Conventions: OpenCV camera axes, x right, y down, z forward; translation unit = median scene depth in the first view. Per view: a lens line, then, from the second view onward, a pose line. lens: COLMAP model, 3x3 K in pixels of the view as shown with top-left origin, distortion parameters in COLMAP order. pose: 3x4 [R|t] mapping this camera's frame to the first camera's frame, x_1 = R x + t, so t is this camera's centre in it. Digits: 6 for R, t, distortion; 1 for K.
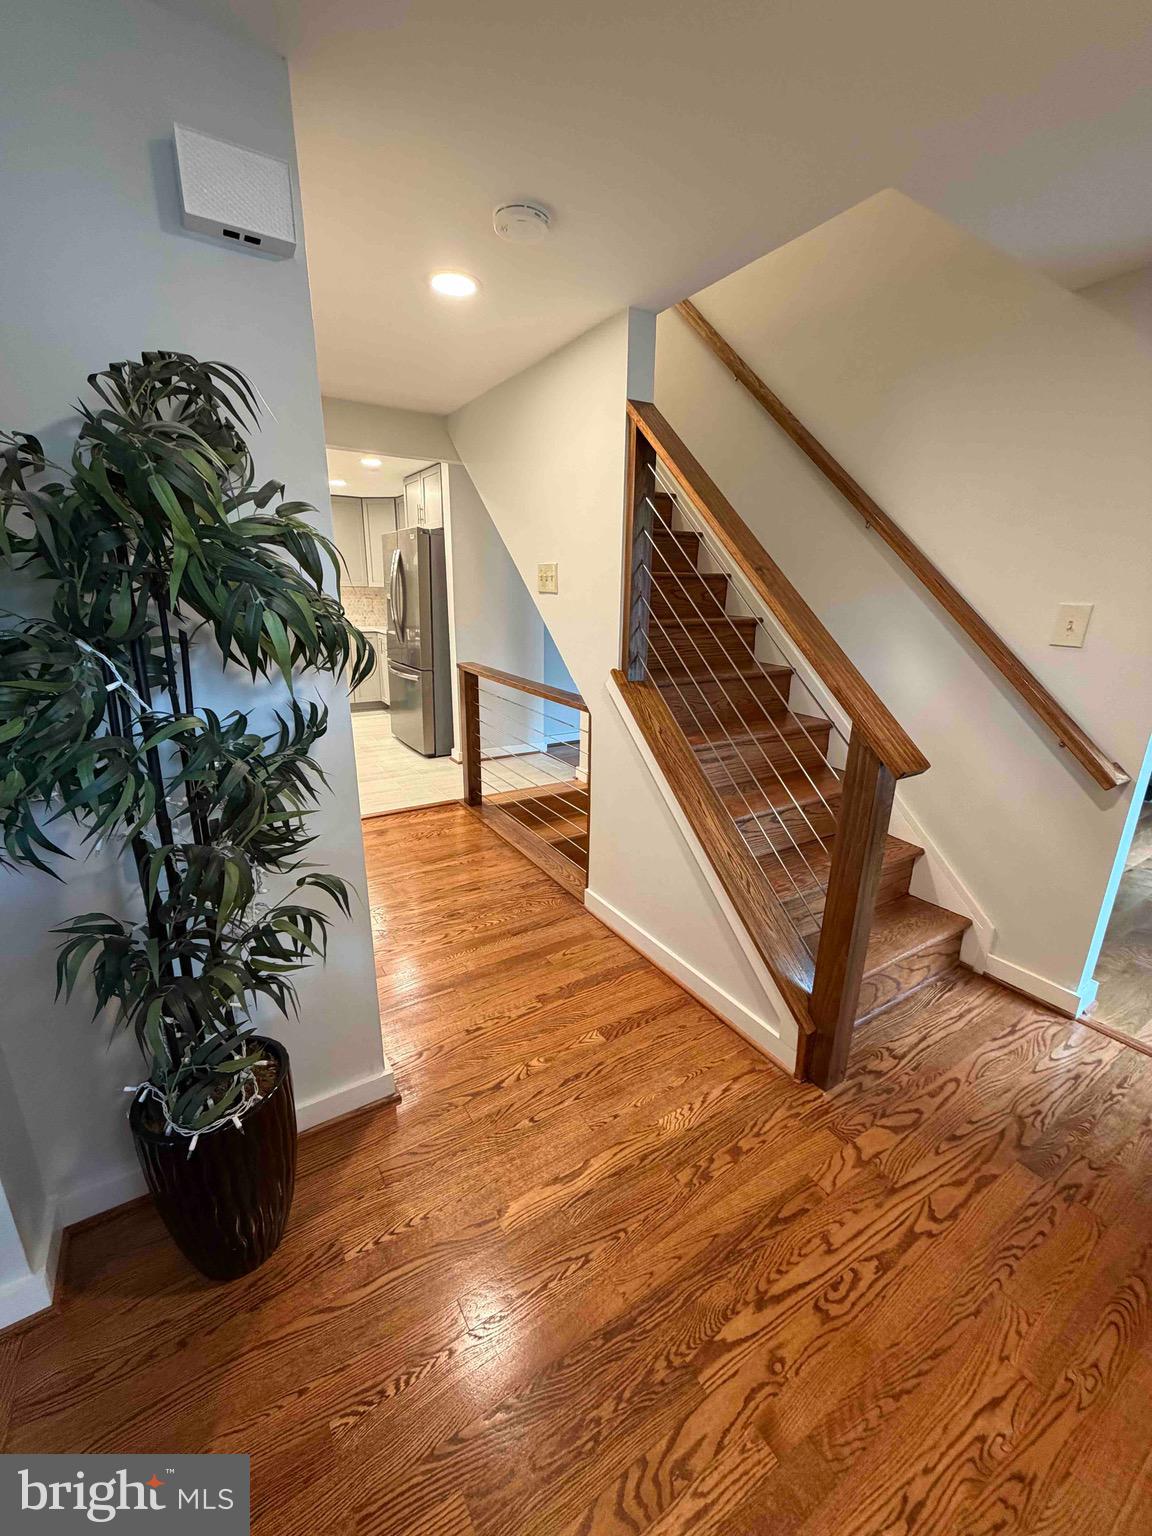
lens RADIAL K [[616.8, 0, 576.0], [0, 616.8, 768.0], [0, 0, 1]] dist [-0.000277, 0.000023]
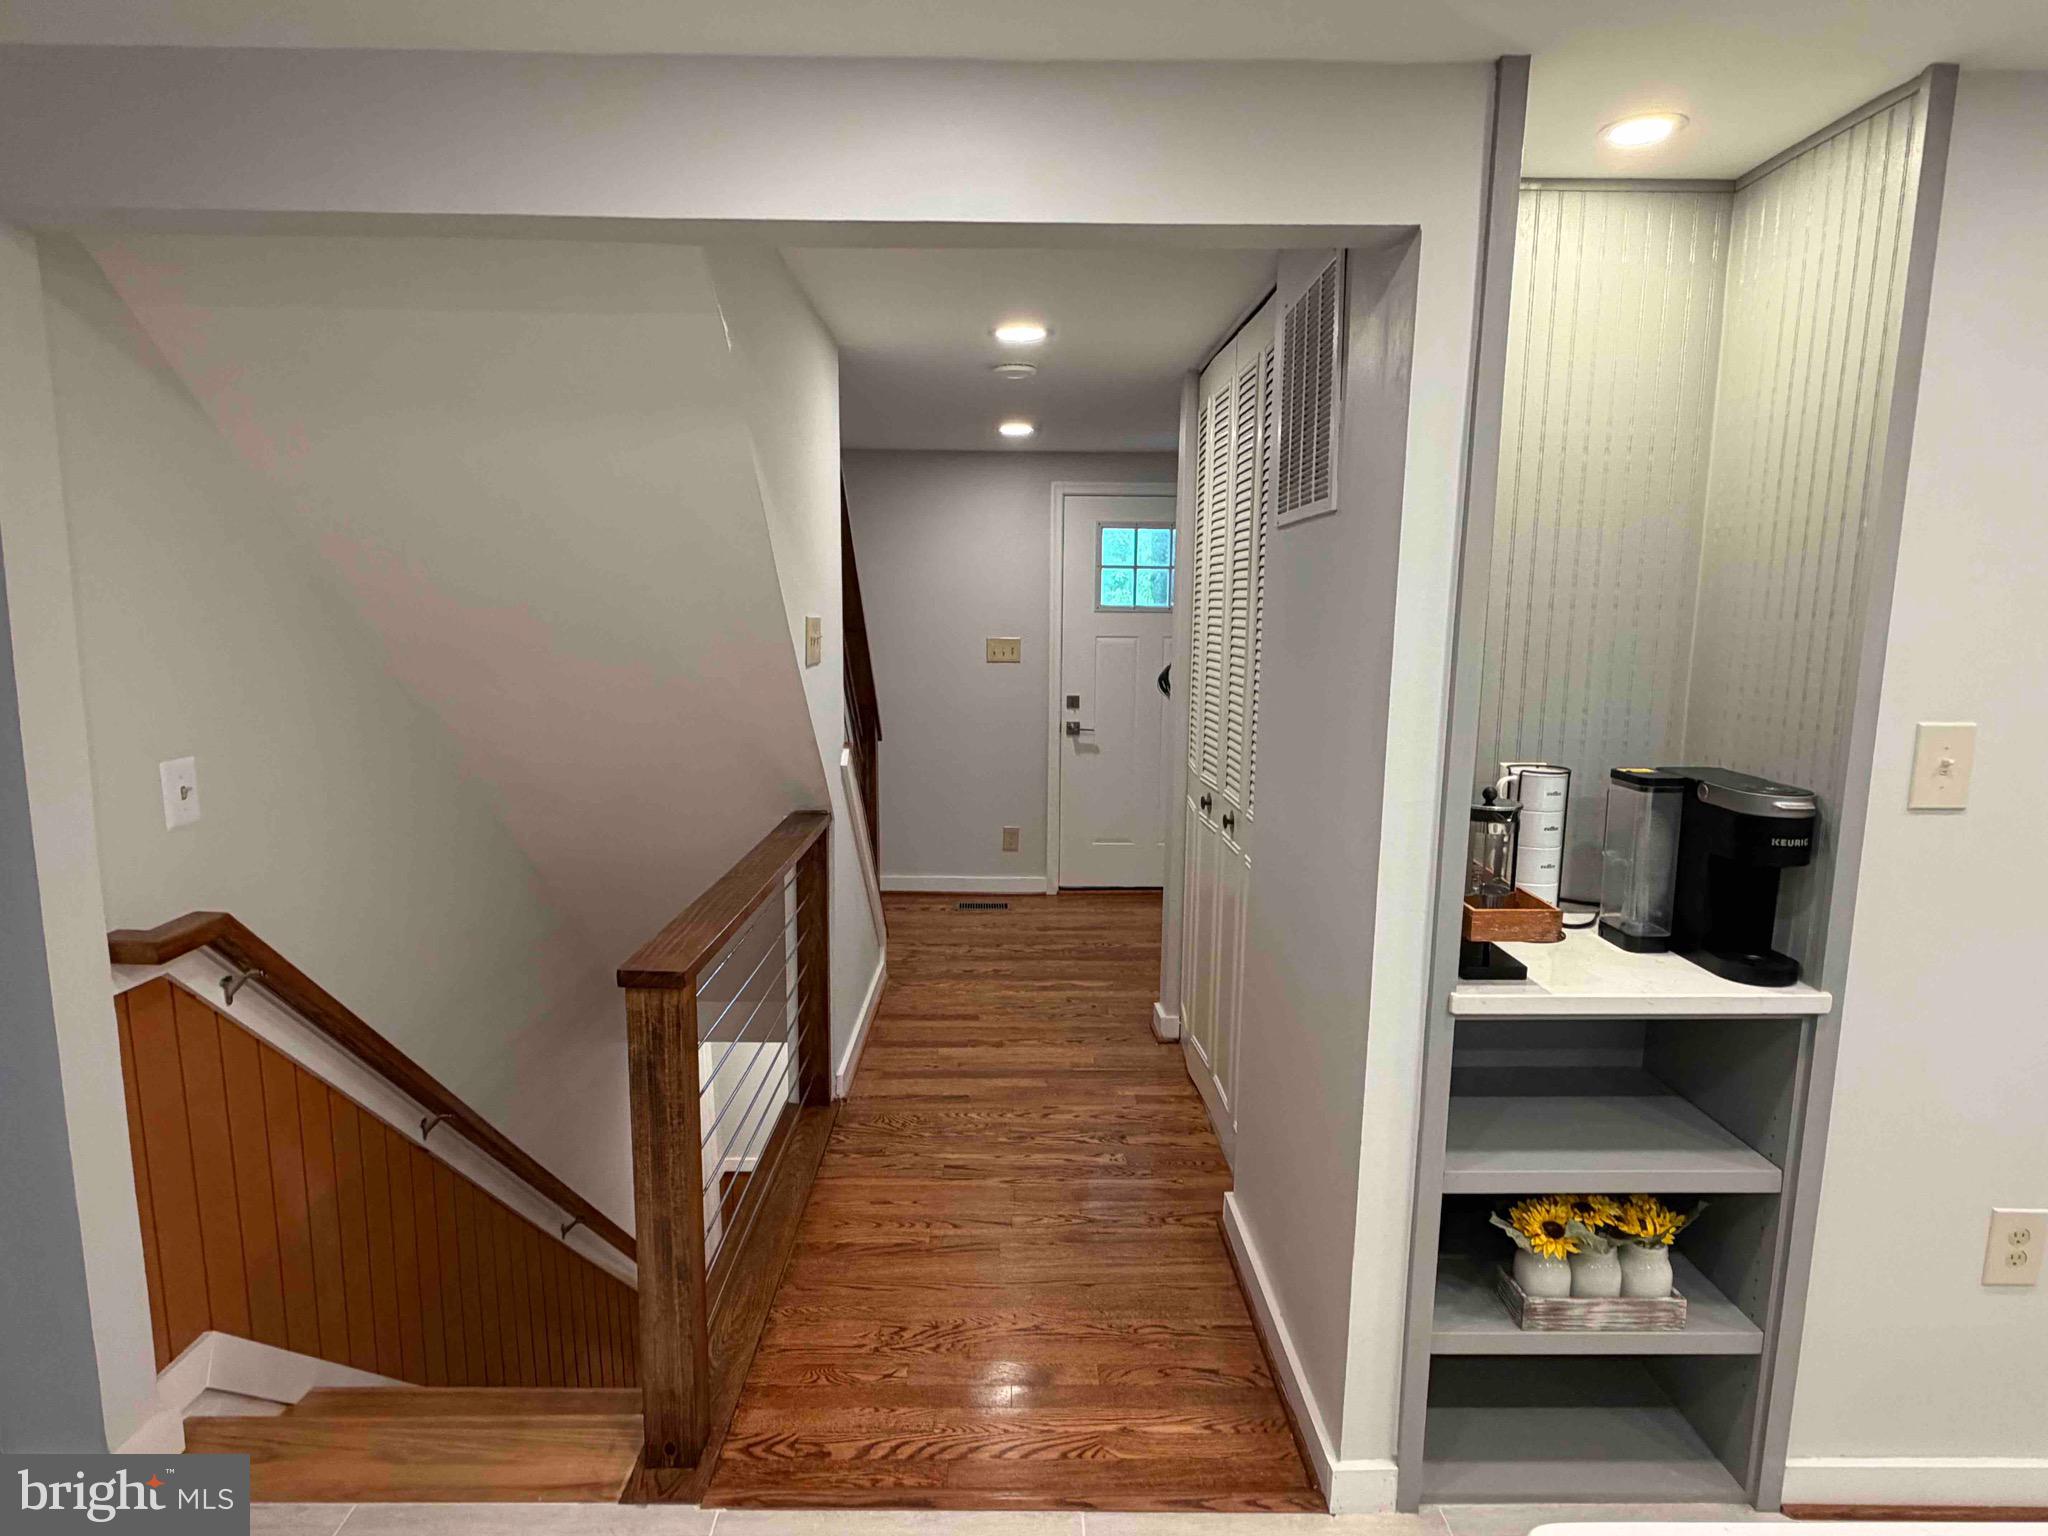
lens RADIAL K [[1119.1, 0, 1024.0], [0, 1119.1, 768.0], [0, 0, 1]] dist [-0.001056, -0.000201]
pose [[-0.857658, -0.089665, 0.506342, -1.159328], [0.130457, 0.914524, 0.382918, -0.862684], [-0.497397, 0.394469, -0.772652, 2.644658]]
